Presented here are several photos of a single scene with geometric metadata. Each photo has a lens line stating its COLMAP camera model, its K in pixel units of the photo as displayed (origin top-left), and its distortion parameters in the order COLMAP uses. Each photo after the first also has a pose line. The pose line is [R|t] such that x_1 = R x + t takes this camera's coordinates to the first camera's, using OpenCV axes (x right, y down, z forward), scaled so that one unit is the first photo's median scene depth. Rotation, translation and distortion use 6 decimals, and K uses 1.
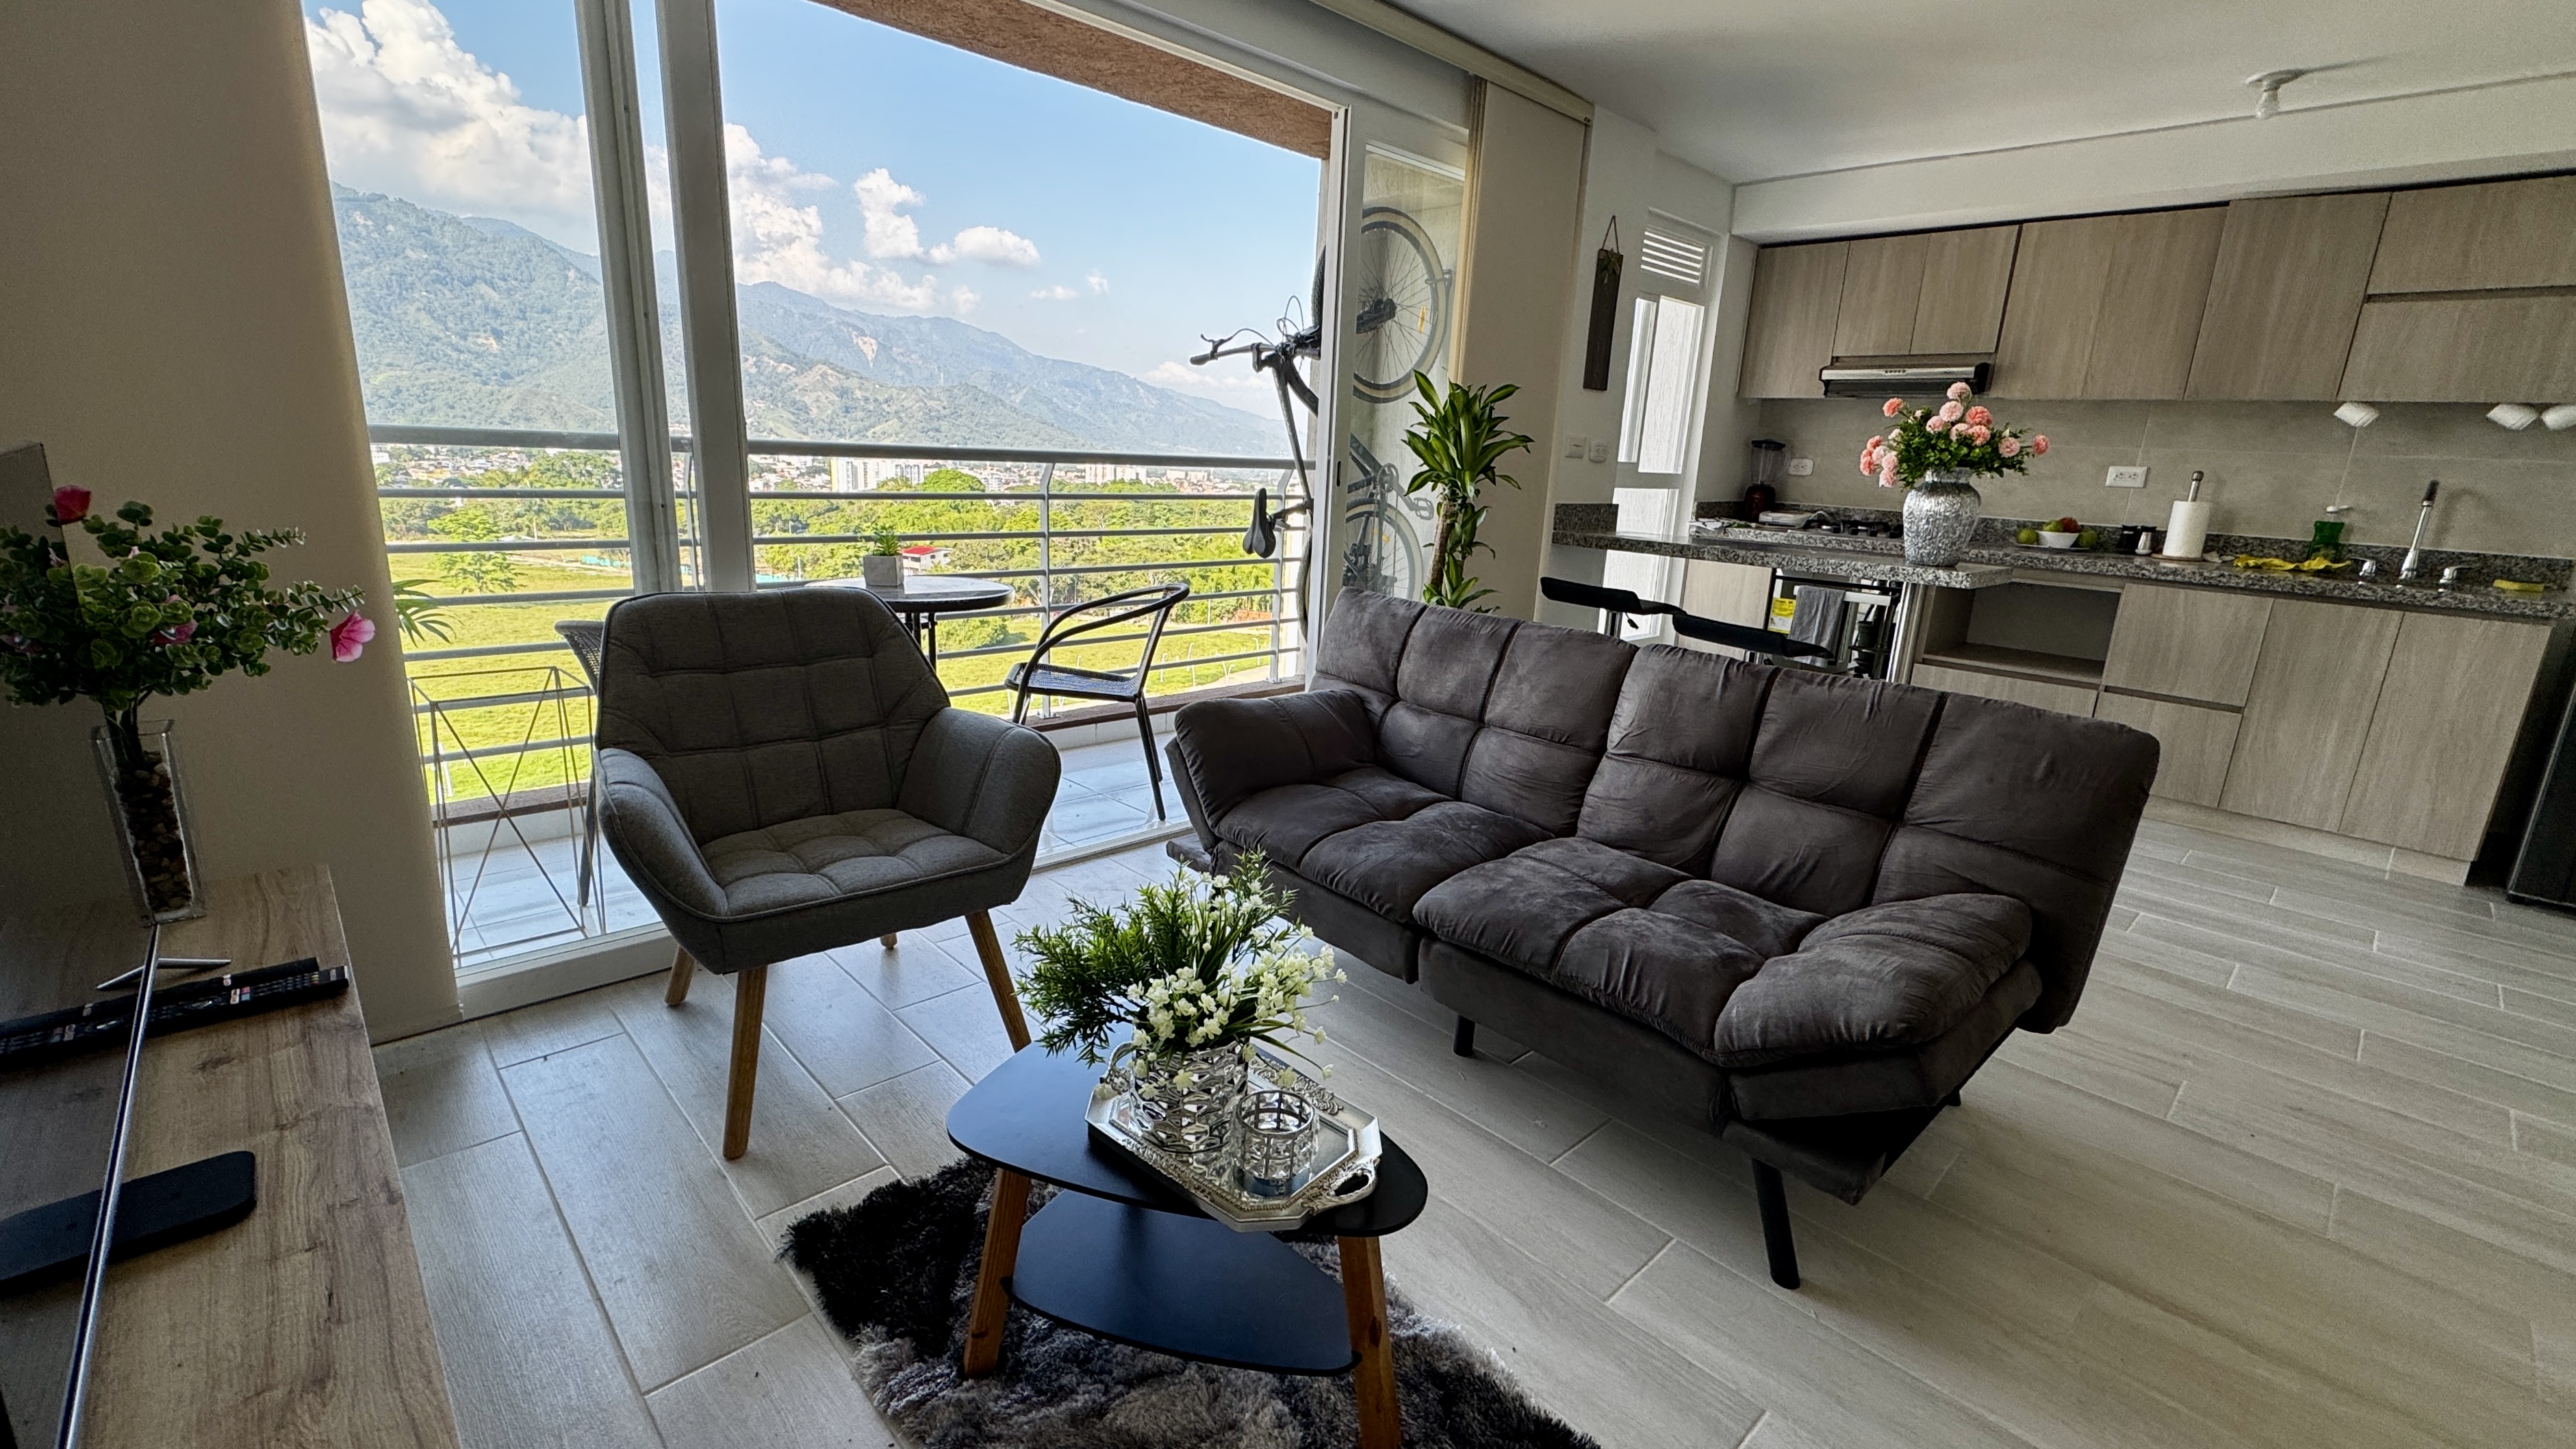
lens RADIAL K [[1091.1, 0, 1298.3], [0, 1091.1, 725.8], [0, 0, 1]] dist [0.001222, -0.000789]
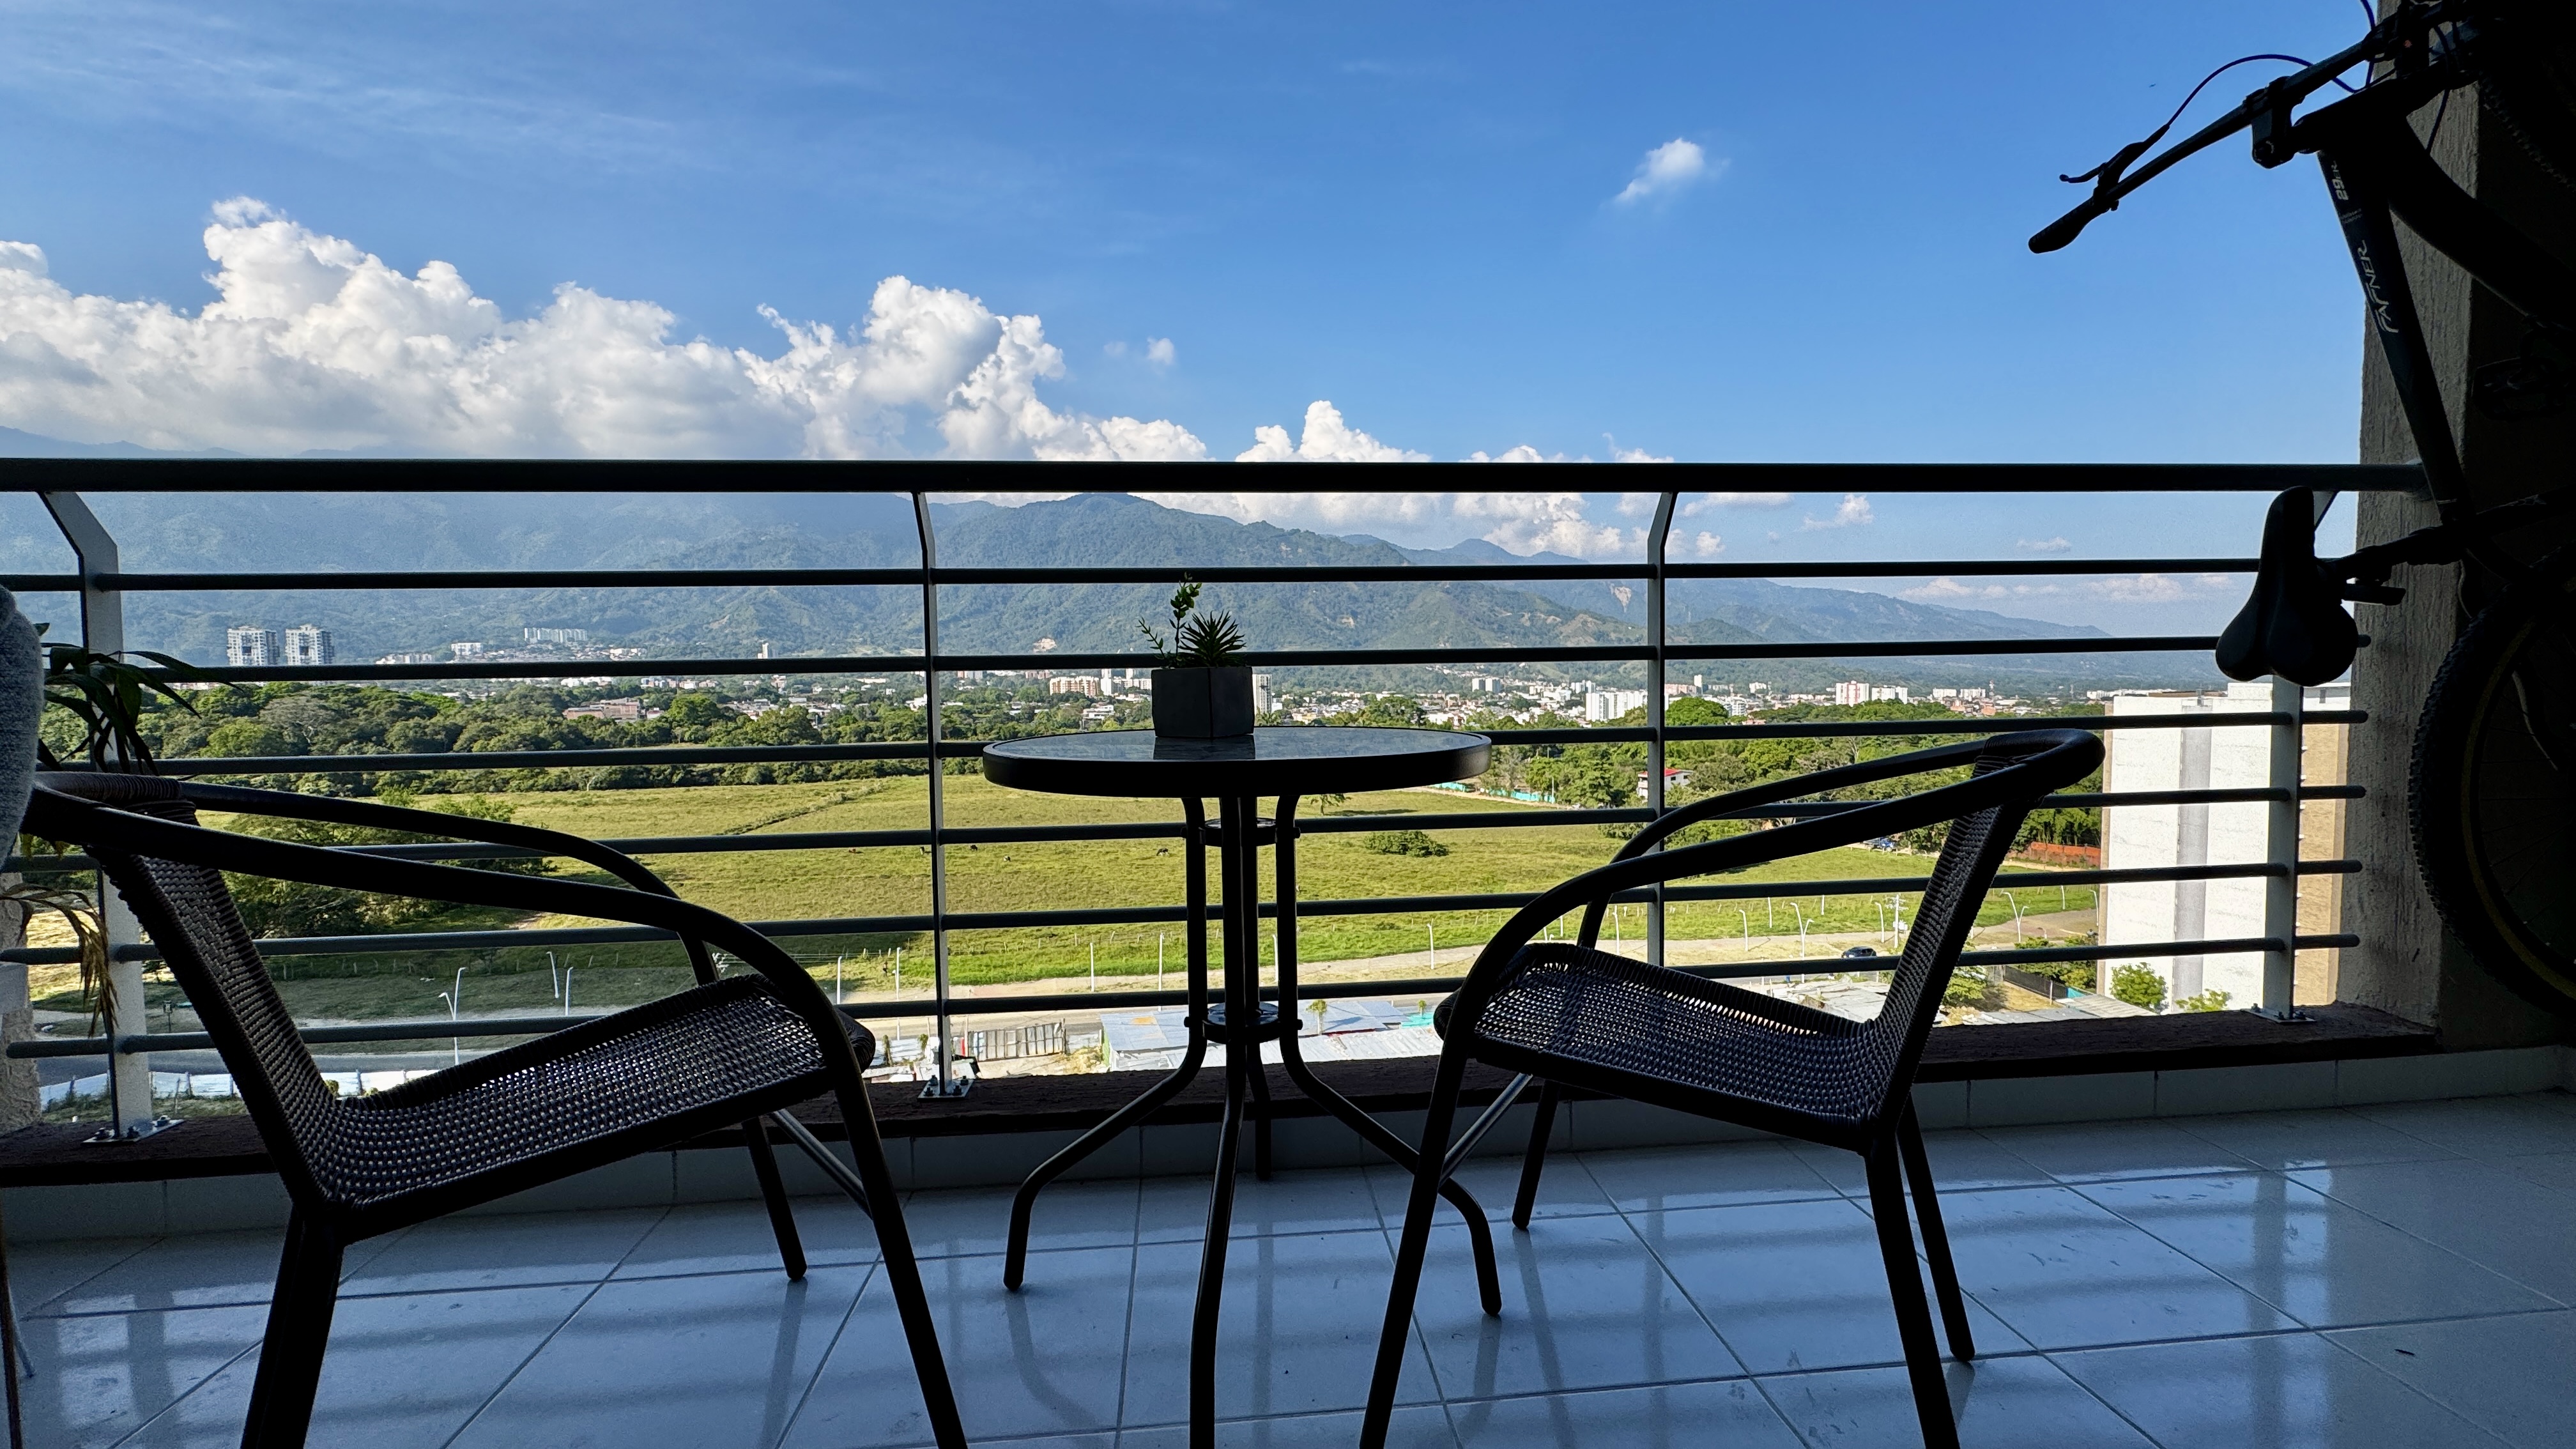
lens RADIAL K [[1025.6, 0, 1287.2], [0, 1025.6, 731.0], [0, 0, 1]] dist [-0.000266, 0.001404]
pose [[0.777410, -0.022989, -0.628574, -0.086938], [-0.102622, 0.981306, -0.162809, -0.056861], [0.620566, 0.191075, 0.760518, 0.625304]]
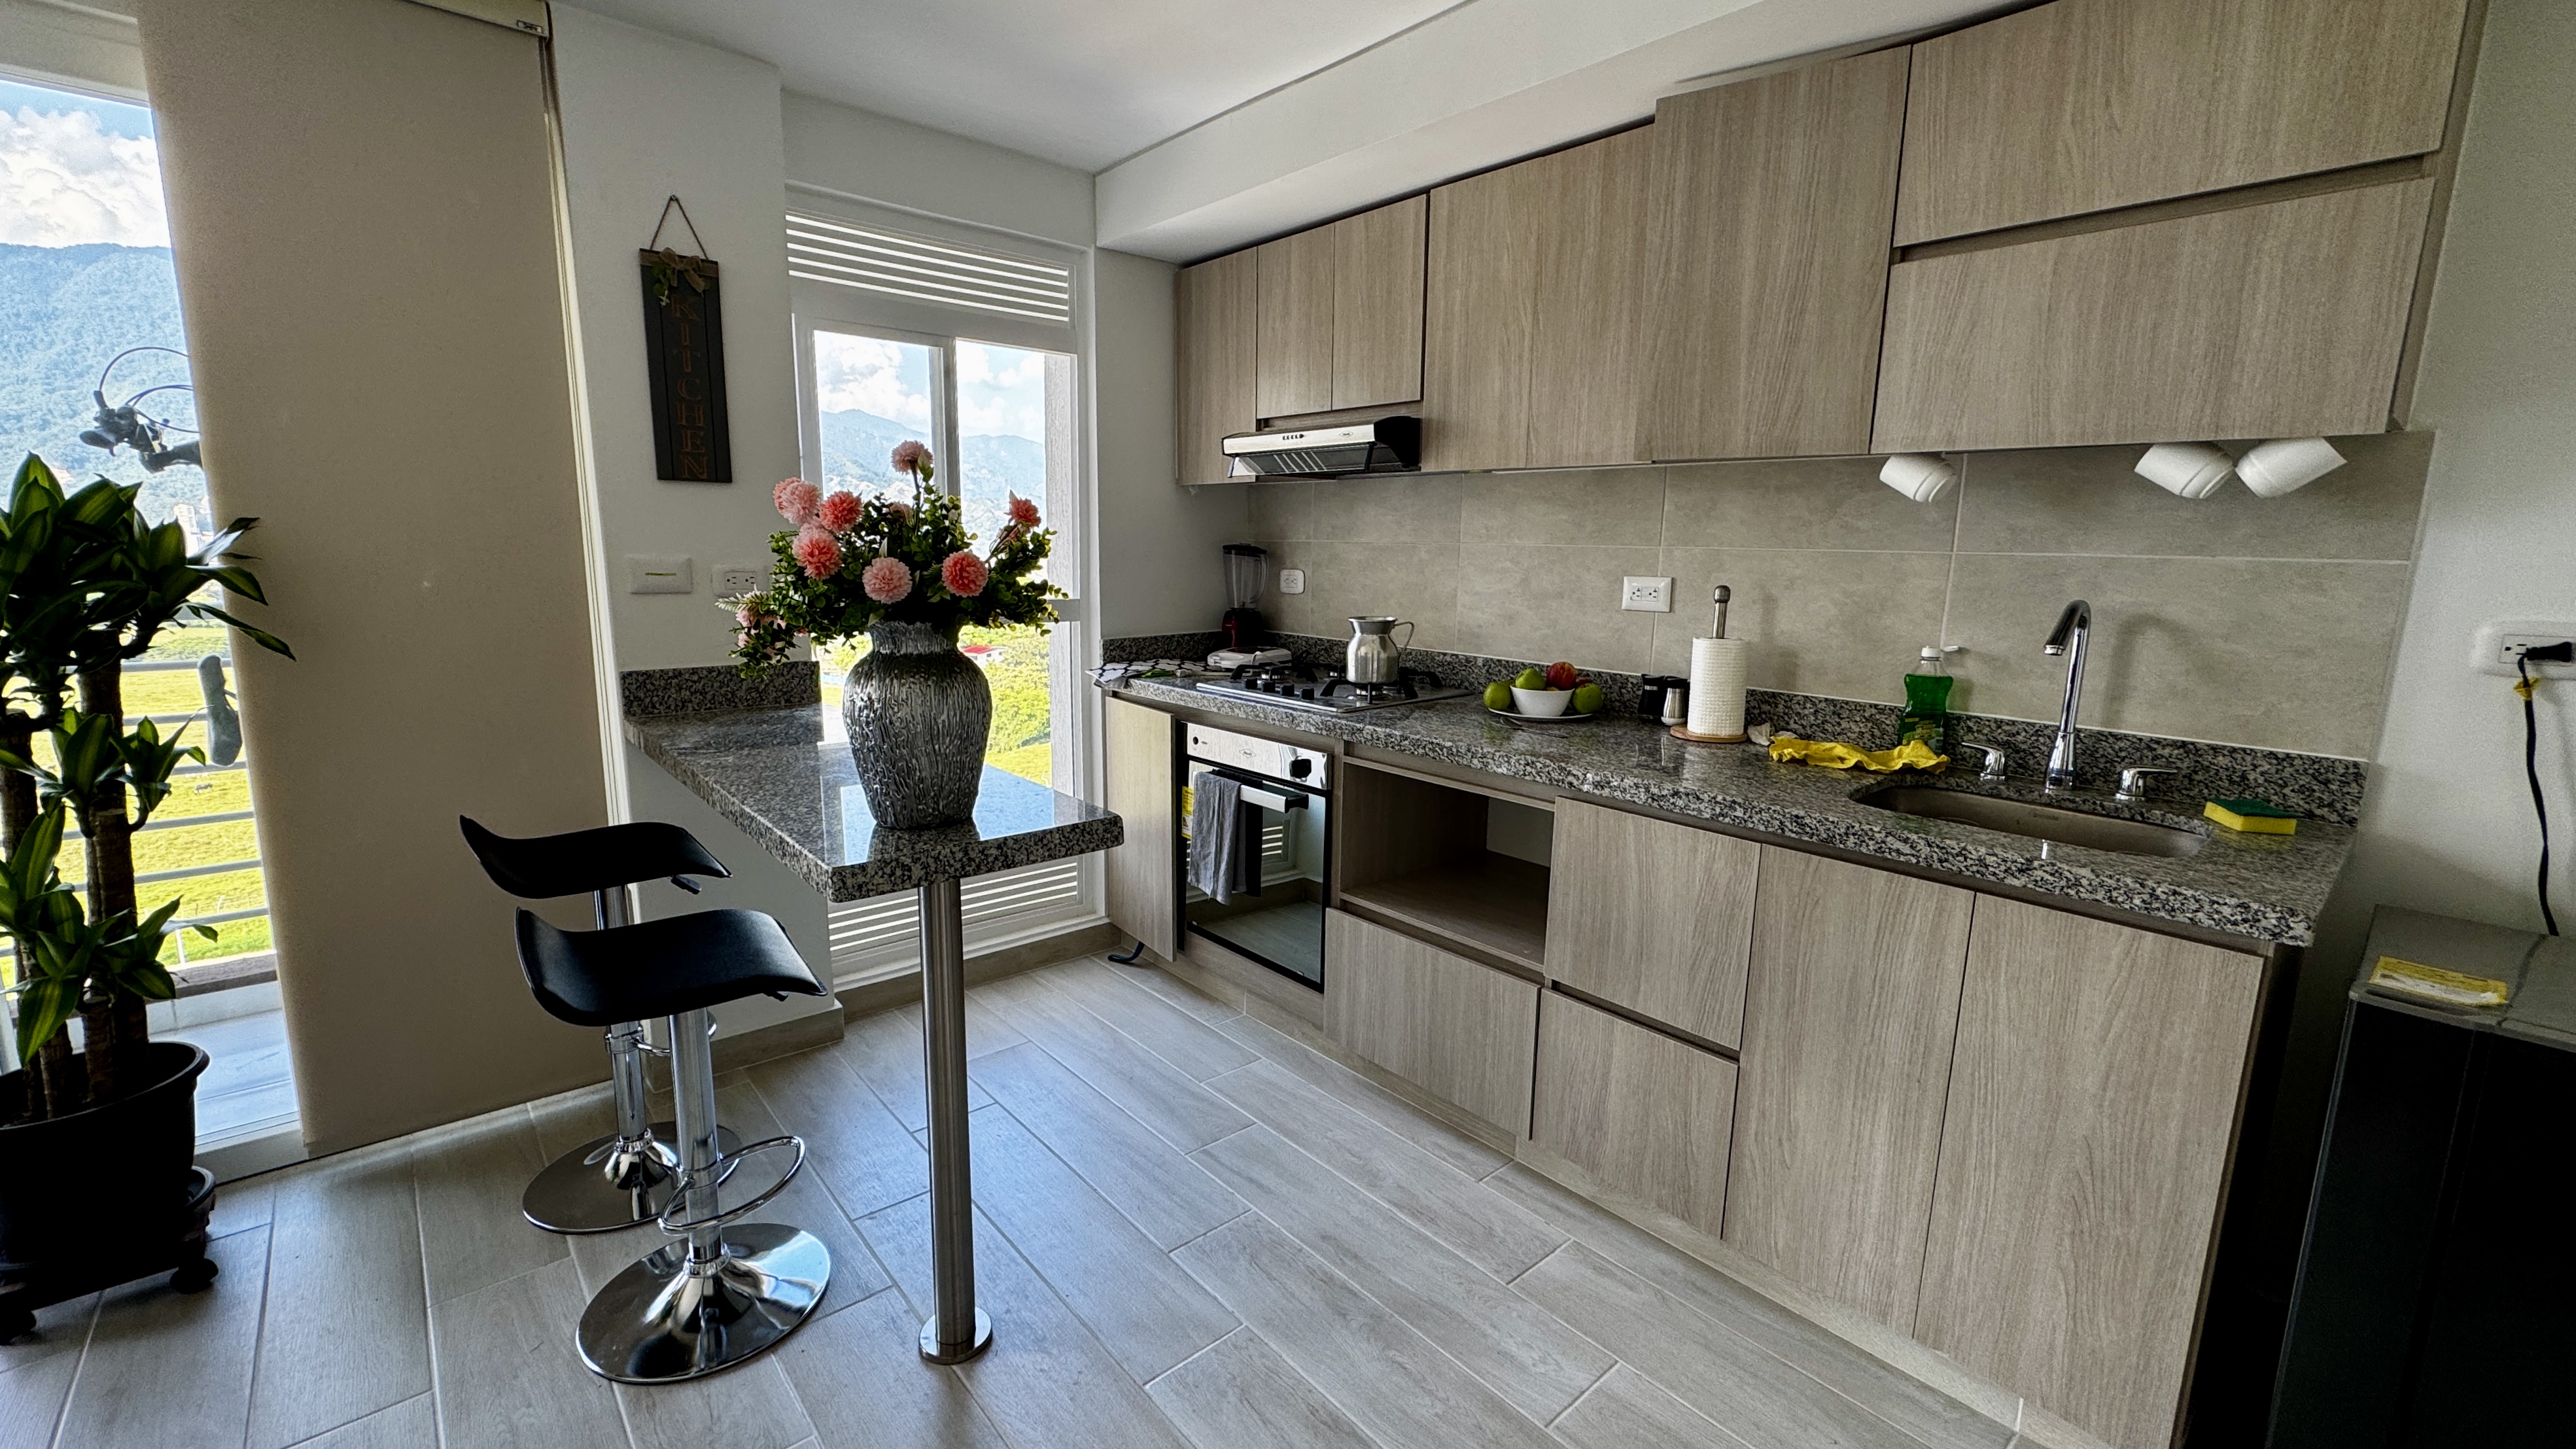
lens RADIAL K [[1025.7, 0, 1329.3], [0, 1025.7, 727.8], [0, 0, 1]] dist [-0.000266, 0.001404]
pose [[0.998903, -0.024287, -0.040028, 0.691449], [0.021386, 0.997221, -0.071362, -0.135597], [0.041650, 0.070428, 0.996647, 0.500914]]
